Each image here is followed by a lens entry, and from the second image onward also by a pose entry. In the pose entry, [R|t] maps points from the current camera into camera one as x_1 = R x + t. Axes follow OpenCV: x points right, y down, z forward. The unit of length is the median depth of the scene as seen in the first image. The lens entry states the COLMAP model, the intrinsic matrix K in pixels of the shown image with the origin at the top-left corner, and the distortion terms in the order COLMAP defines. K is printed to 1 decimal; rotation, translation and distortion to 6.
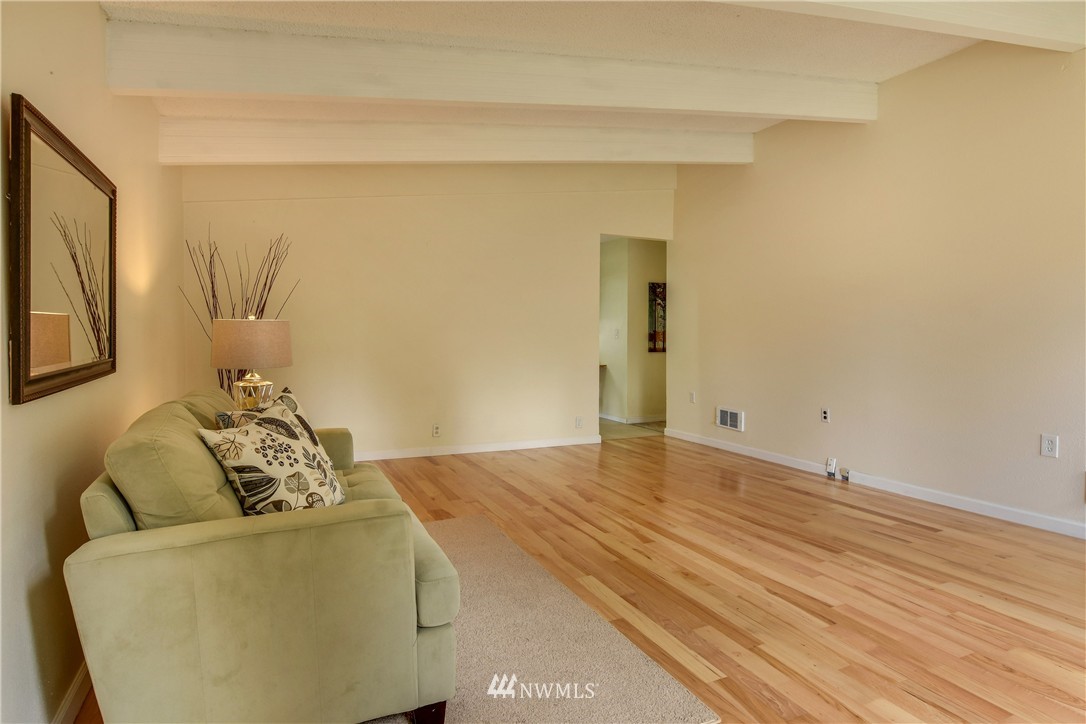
lens RADIAL K [[615.1, 0, 543.0], [0, 615.1, 362.0], [0, 0, 1]] dist [0.000371, -0.001279]
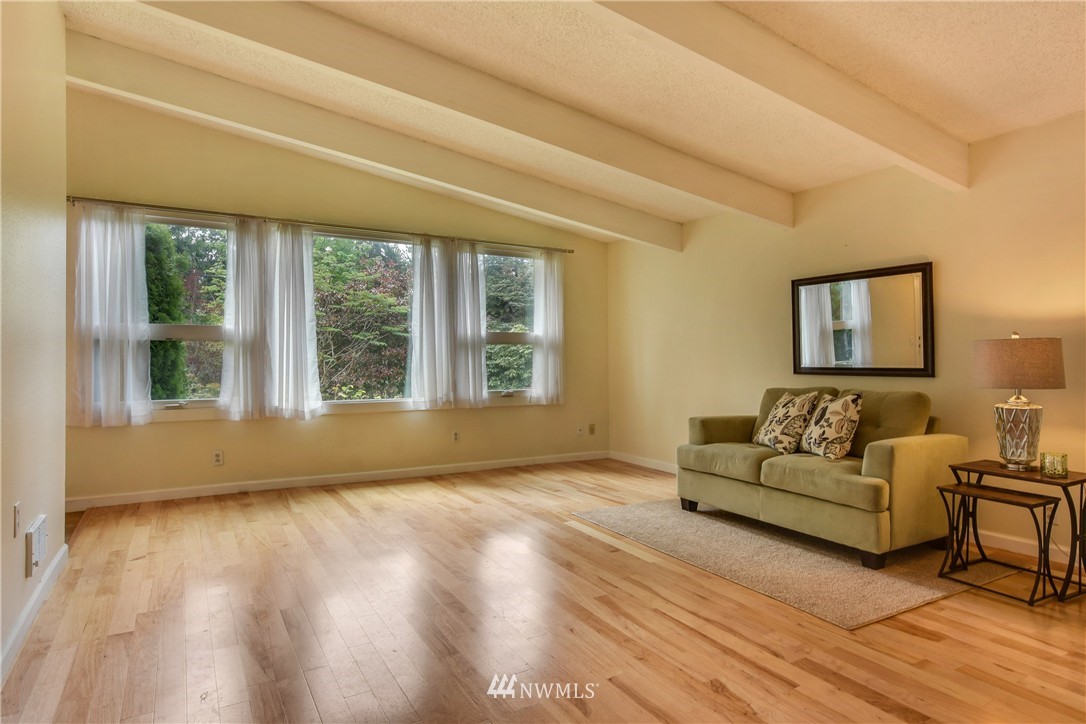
lens RADIAL K [[615.1, 0, 543.0], [0, 615.1, 362.0], [0, 0, 1]] dist [0.000371, -0.001279]
pose [[-0.997094, -0.000805, -0.076177, 0.393375], [-0.005493, 0.998101, 0.061350, -0.104486], [0.075983, 0.061590, -0.995205, 2.264299]]
